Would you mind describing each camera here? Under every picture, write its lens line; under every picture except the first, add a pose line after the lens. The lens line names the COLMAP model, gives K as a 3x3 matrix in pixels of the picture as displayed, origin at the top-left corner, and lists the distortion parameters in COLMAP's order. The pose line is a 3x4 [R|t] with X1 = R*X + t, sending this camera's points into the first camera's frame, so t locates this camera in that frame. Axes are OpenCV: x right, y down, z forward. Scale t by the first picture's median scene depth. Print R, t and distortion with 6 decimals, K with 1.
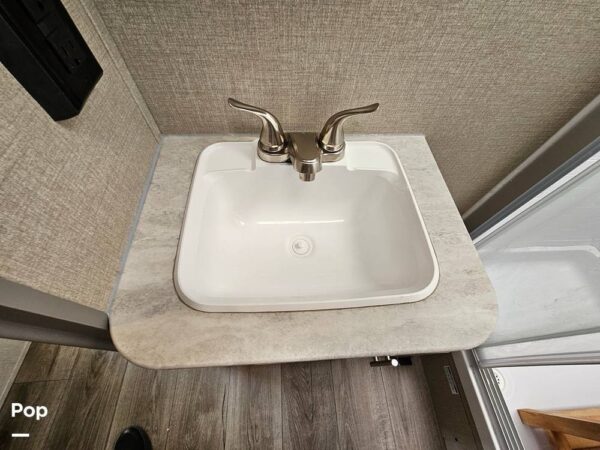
lens RADIAL K [[248.1, 0, 298.4], [0, 248.1, 224.0], [0, 0, 1]] dist [0.000472, 0.001104]
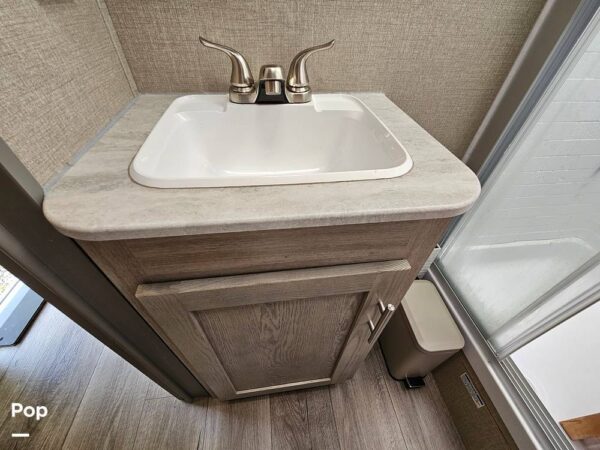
lens RADIAL K [[248.1, 0, 298.4], [0, 248.1, 224.0], [0, 0, 1]] dist [0.000472, 0.001104]
pose [[0.997385, -0.058813, 0.042003, 0.056215], [0.067835, 0.962317, -0.263333, 0.547822], [-0.024933, 0.265494, 0.963790, 0.118506]]
